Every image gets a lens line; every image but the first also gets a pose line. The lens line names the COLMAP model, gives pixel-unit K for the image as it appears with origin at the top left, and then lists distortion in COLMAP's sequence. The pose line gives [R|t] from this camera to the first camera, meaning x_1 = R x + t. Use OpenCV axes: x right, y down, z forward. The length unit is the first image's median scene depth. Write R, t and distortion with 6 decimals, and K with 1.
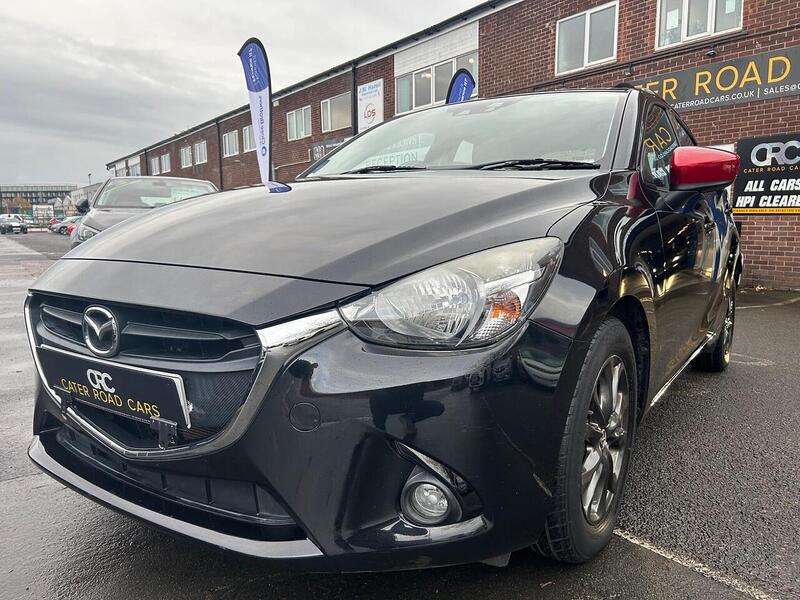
lens RADIAL K [[636.9, 0, 400.0], [0, 636.9, 300.0], [0, 0, 1]] dist [0.010451, -0.001126]
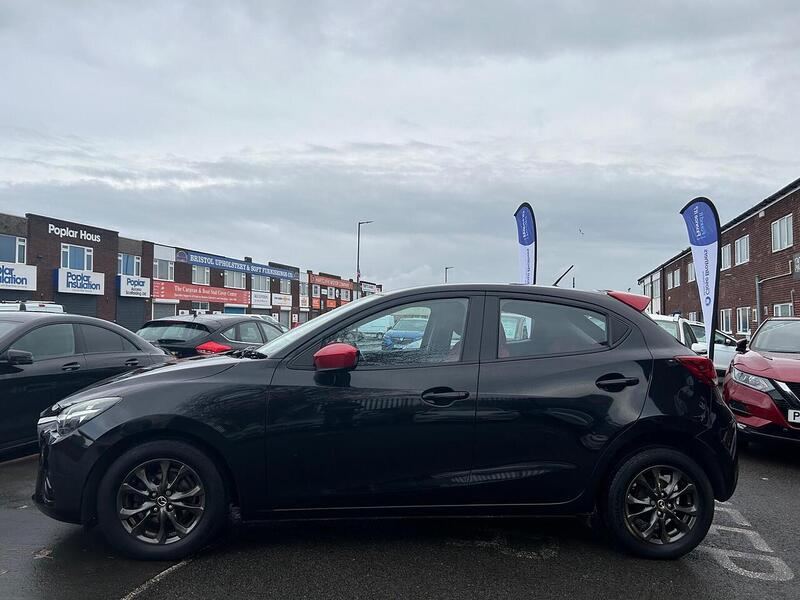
lens RADIAL K [[625.1, 0, 400.0], [0, 625.1, 300.0], [0, 0, 1]] dist [0.008366, 0.006069]
pose [[0.671434, -0.024992, -0.740643, 0.532818], [-0.100480, 0.987131, -0.124400, -0.051190], [0.734221, 0.157946, 0.660282, 0.041087]]
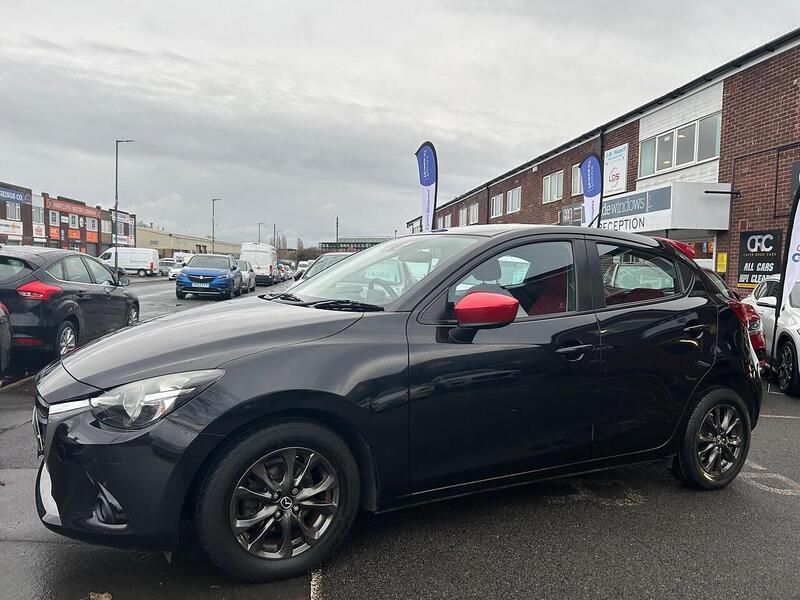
lens RADIAL K [[622.2, 0, 426.1], [0, 622.2, 303.8], [0, 0, 1]] dist [0.093728, -0.116256]
pose [[0.916097, 0.043911, -0.398546, 0.271143], [-0.072454, 0.995751, -0.056831, -0.040890], [0.394357, 0.080939, 0.915386, -0.061758]]
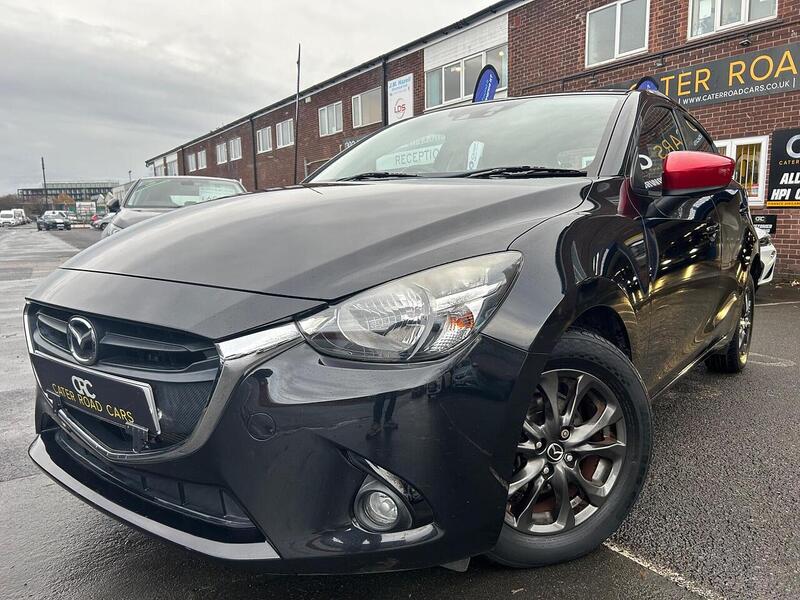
lens RADIAL K [[636.0, 0, 393.1], [0, 636.0, 291.3], [0, 0, 1]] dist [0.012879, -0.011529]
pose [[0.998122, 0.000913, -0.061251, 0.011986], [-0.001102, 0.999995, -0.003055, -0.003290], [0.061248, 0.003117, 0.998118, -0.003273]]
